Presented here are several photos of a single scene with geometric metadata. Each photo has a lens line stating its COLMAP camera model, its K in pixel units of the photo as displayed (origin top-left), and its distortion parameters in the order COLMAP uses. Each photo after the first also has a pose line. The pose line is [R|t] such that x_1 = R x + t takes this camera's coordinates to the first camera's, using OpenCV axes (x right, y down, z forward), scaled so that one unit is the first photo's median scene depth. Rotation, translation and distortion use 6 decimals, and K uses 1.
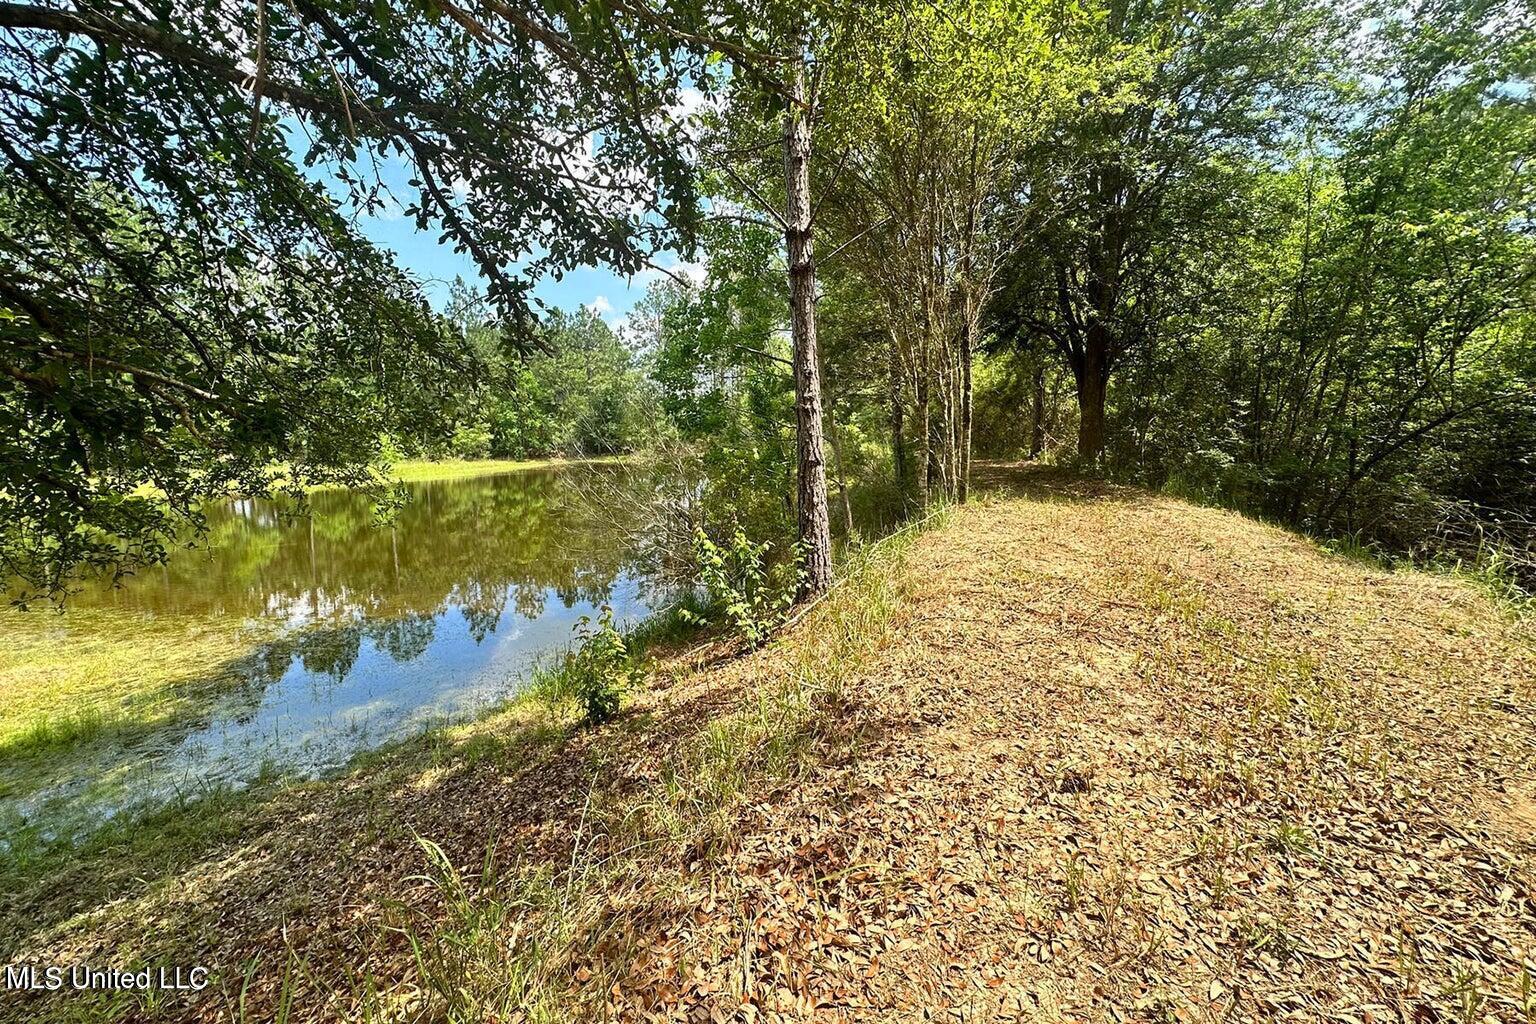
lens RADIAL K [[589.2, 0, 763.7], [0, 589.2, 462.4], [0, 0, 1]] dist [-0.002278, 0.000164]
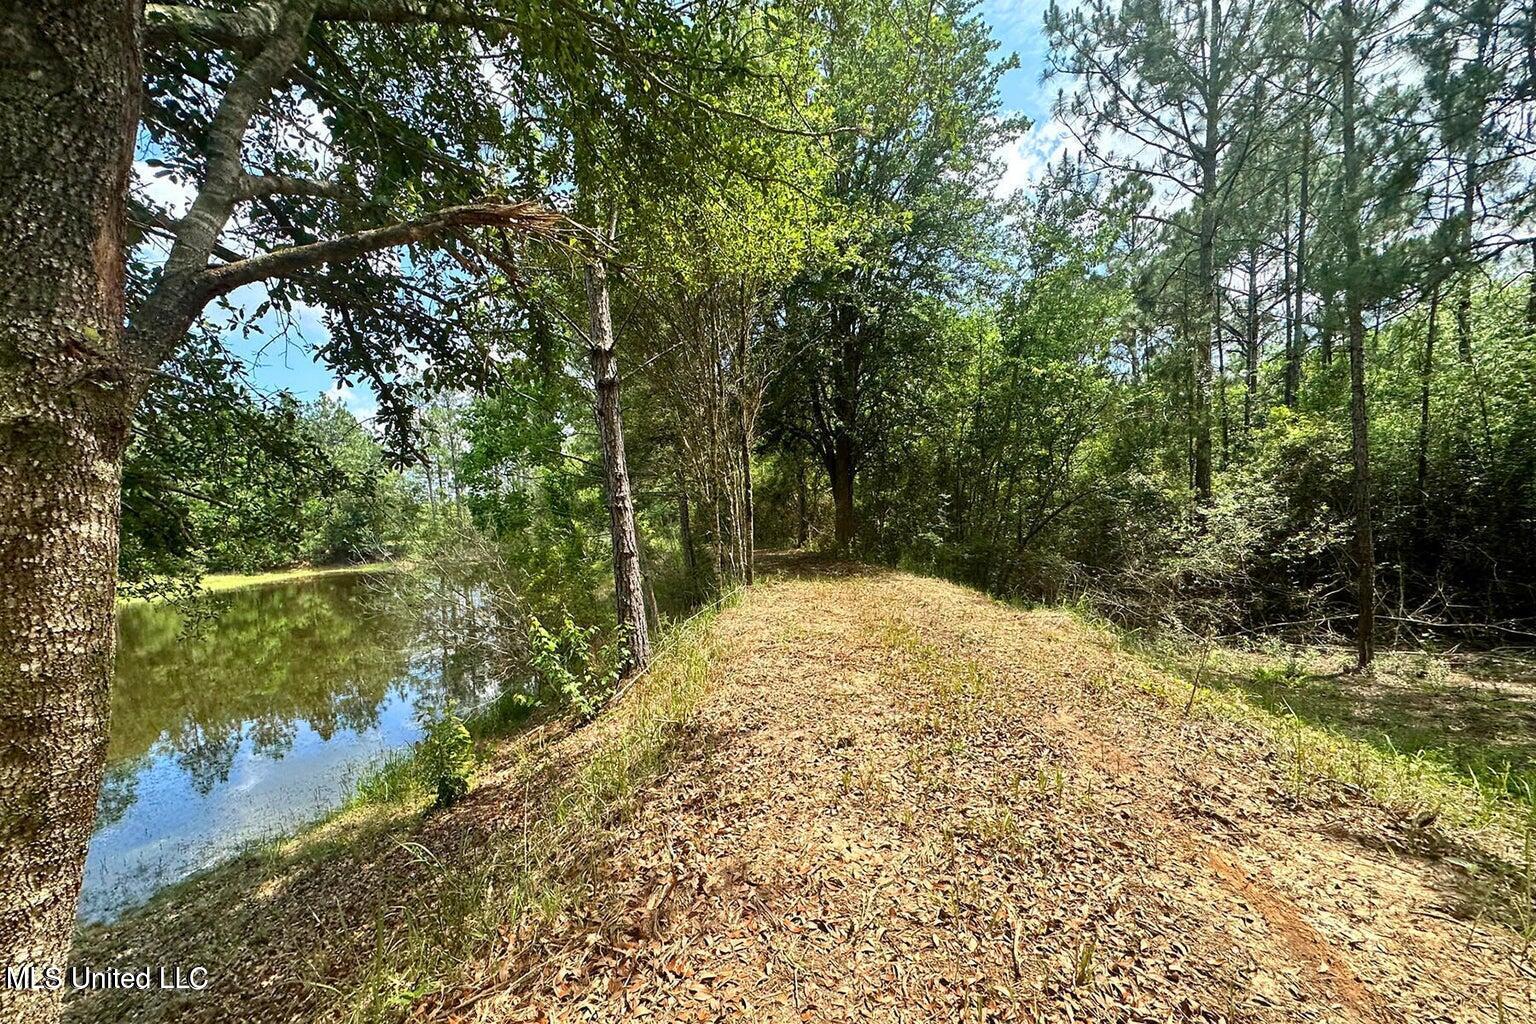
lens RADIAL K [[604.6, 0, 770.2], [0, 604.6, 510.1], [0, 0, 1]] dist [-0.000105, 0.000302]
pose [[0.926929, -0.020071, 0.374699, -0.078805], [0.050914, 0.996061, -0.072596, 0.011314], [-0.371766, 0.086369, 0.924300, -0.149703]]
